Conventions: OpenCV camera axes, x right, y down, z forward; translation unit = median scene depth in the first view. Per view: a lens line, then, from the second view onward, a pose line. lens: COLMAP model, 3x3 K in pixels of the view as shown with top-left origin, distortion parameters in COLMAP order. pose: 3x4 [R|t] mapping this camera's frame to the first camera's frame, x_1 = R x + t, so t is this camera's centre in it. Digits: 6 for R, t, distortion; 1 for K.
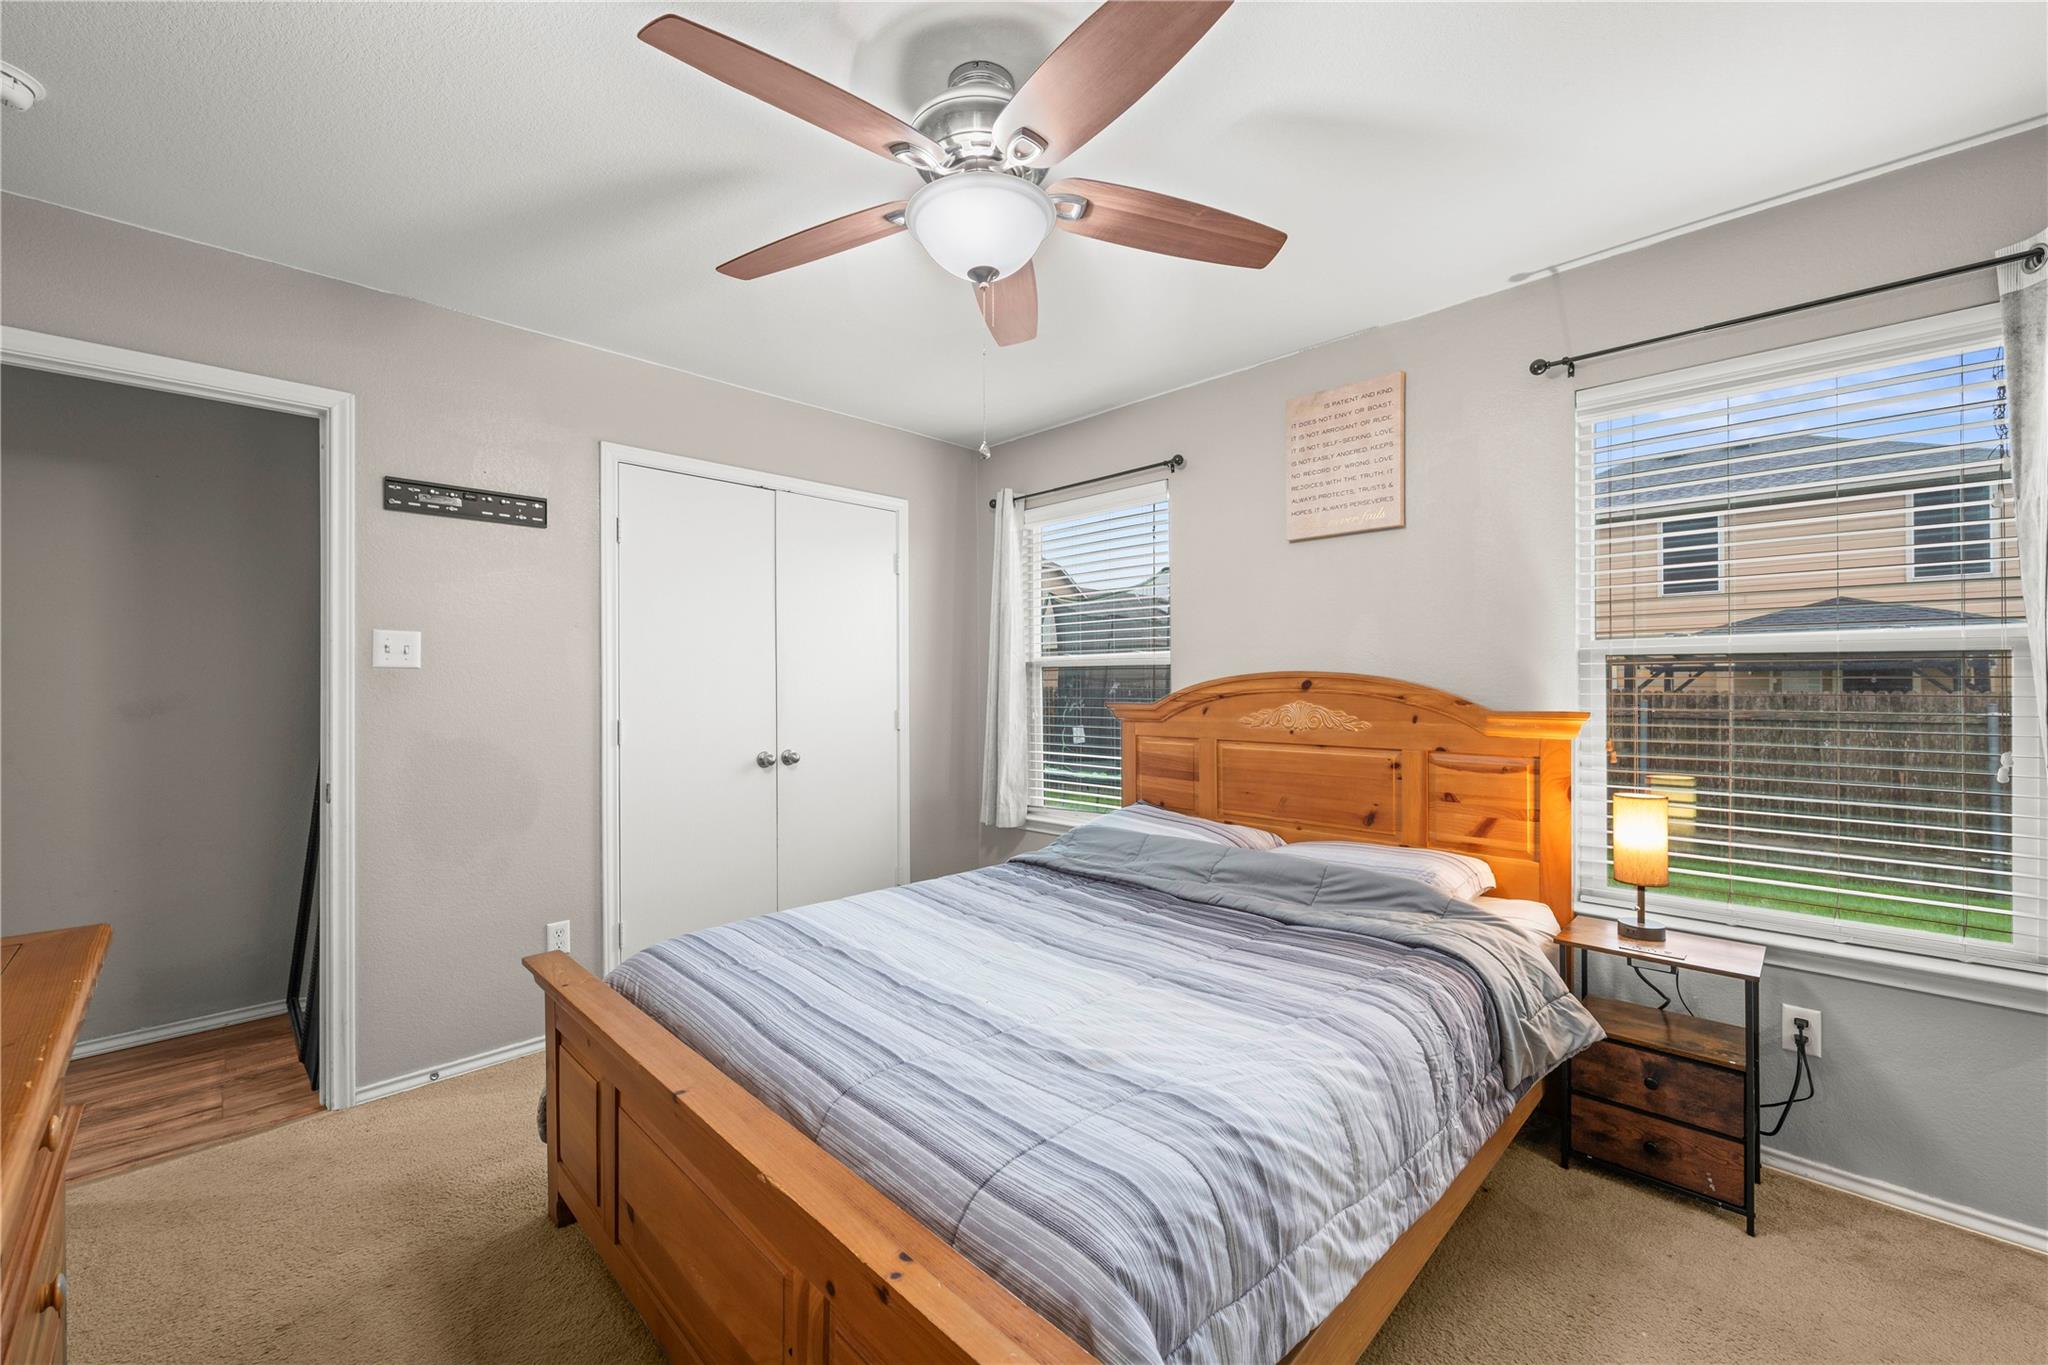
lens RADIAL K [[814.1, 0, 1036.8], [0, 814.1, 679.4], [0, 0, 1]] dist [0.002631, -0.001253]
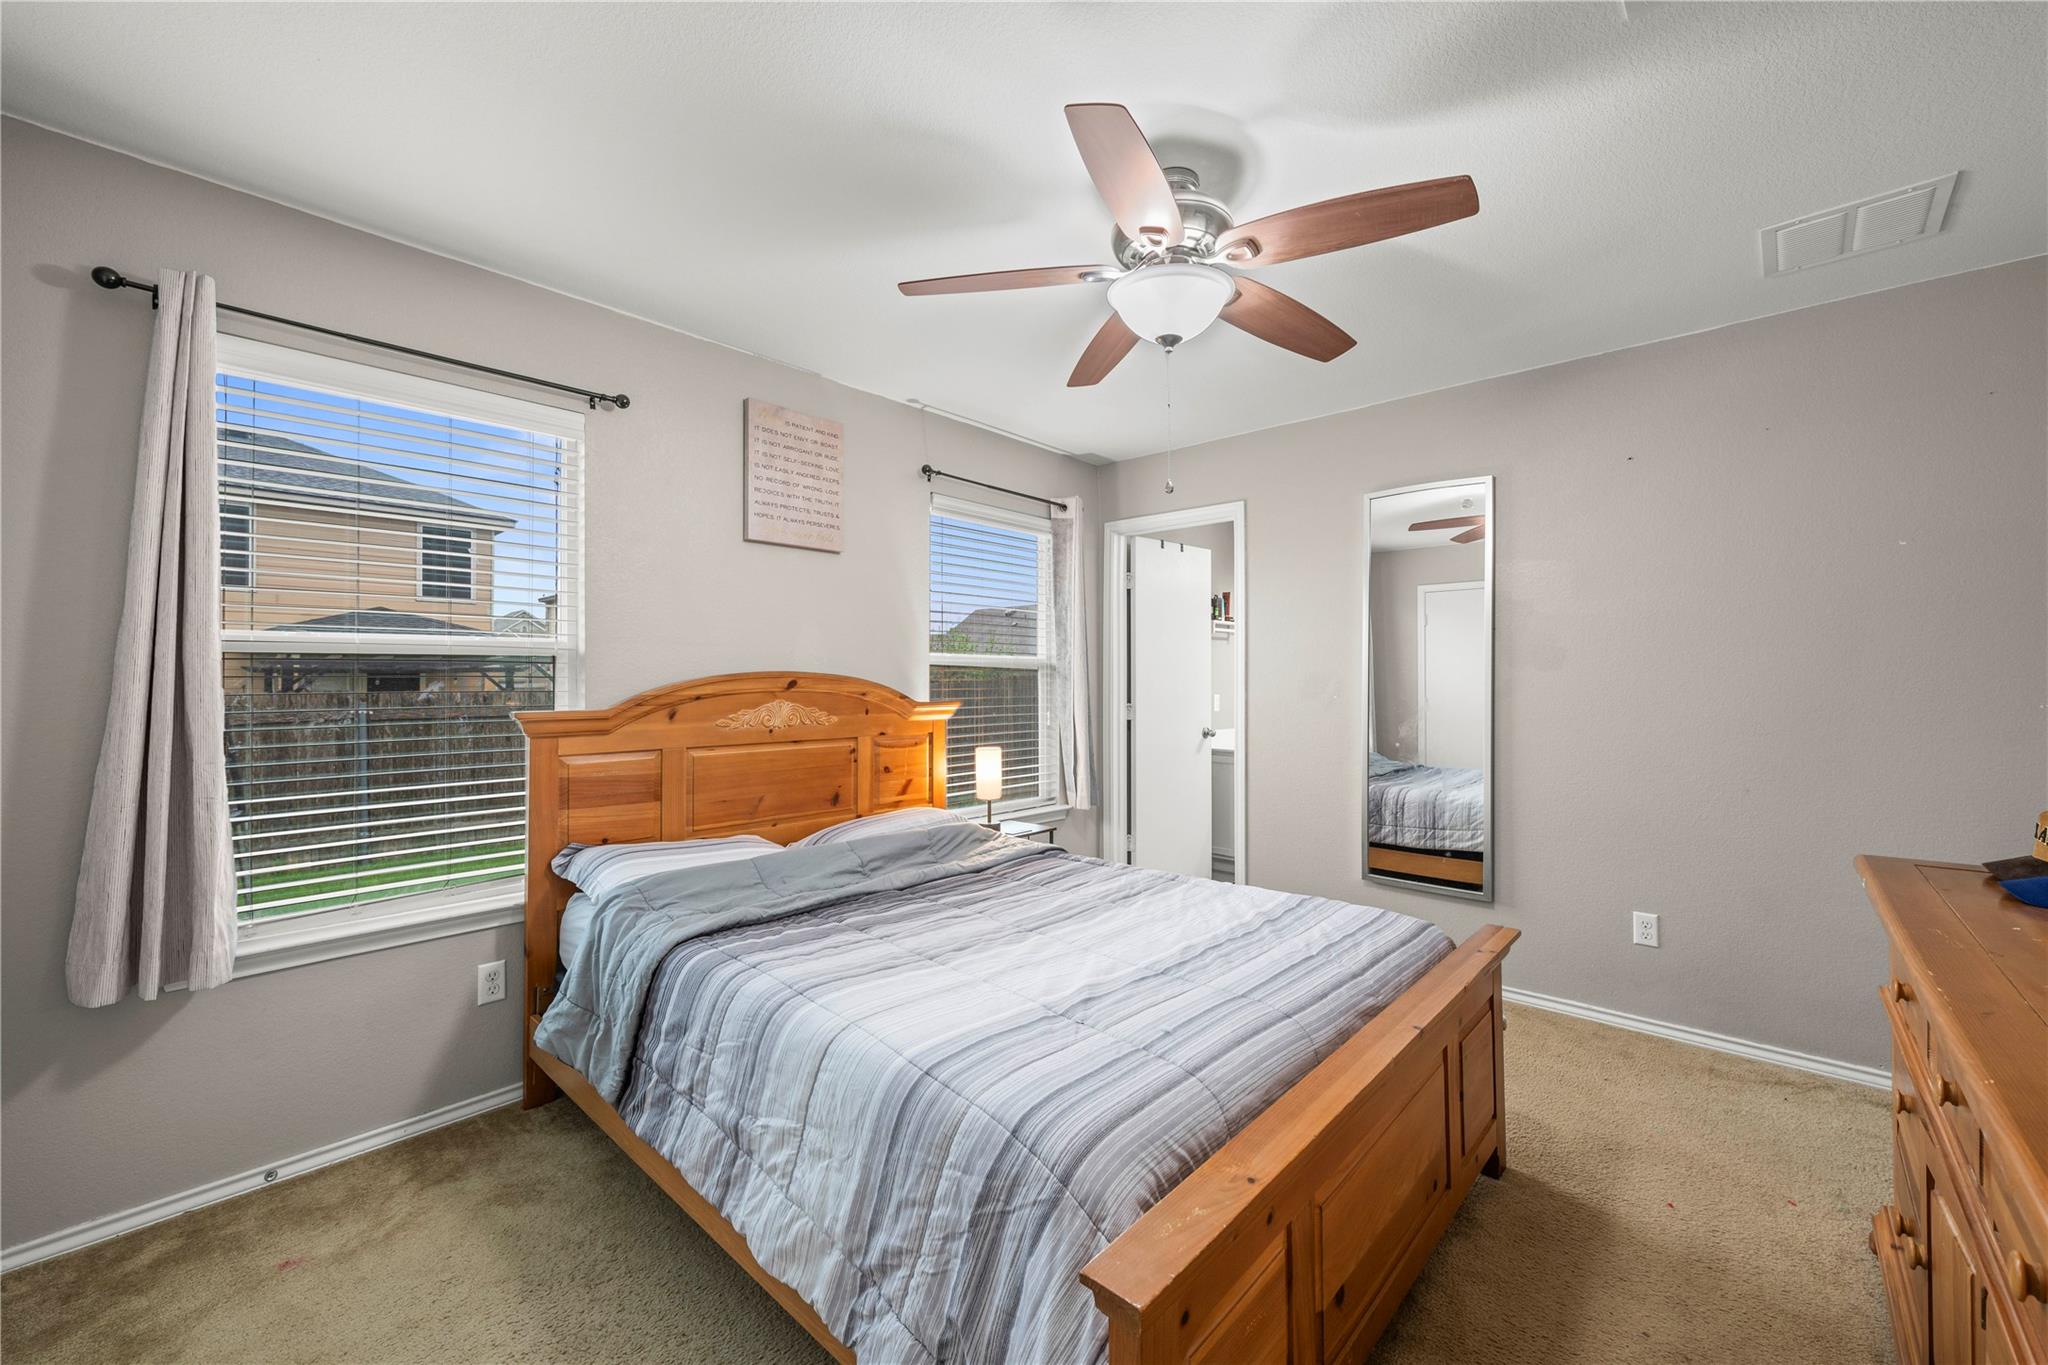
lens RADIAL K [[814.1, 0, 1027.4], [0, 814.1, 676.2], [0, 0, 1]] dist [0.002631, -0.001253]
pose [[-0.041773, 0.008635, 0.999090, -0.829476], [-0.005036, 0.999948, -0.008853, 0.004187], [-0.999114, -0.005401, -0.041727, 0.837369]]
